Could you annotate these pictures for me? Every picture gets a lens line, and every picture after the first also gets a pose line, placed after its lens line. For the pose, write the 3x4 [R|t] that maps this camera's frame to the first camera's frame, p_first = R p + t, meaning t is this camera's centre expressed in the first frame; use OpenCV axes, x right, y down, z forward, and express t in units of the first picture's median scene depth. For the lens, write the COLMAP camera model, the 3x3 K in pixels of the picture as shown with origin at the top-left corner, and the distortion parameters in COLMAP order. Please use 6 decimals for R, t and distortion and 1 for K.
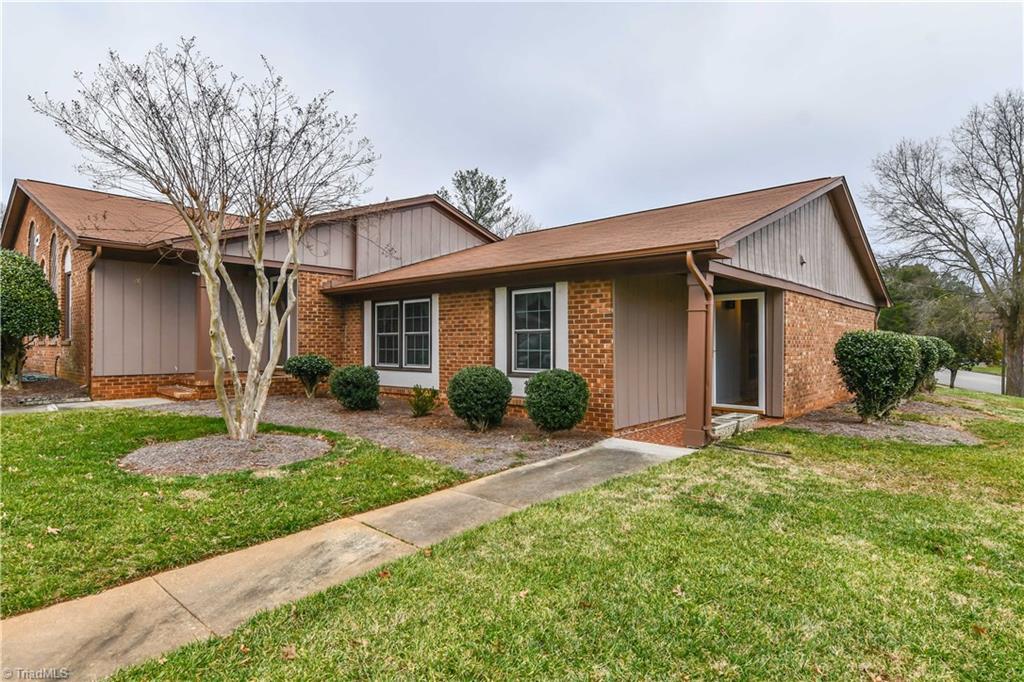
lens RADIAL K [[528.8, 0, 509.5], [0, 528.8, 340.5], [0, 0, 1]] dist [-0.015202, -0.000505]
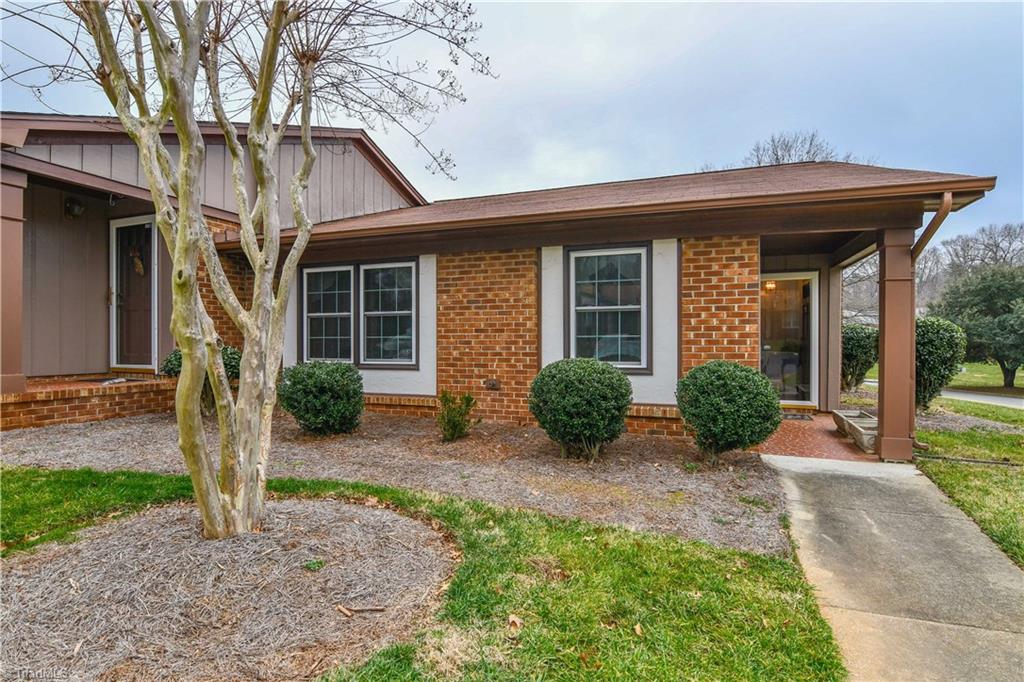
lens RADIAL K [[528.8, 0, 513.3], [0, 528.8, 341.5], [0, 0, 1]] dist [-0.015202, -0.000505]
pose [[0.936754, -0.001603, 0.349986, -0.307506], [-0.001827, 0.999953, 0.009469, 0.018686], [-0.349985, -0.009510, 0.936707, 0.359513]]
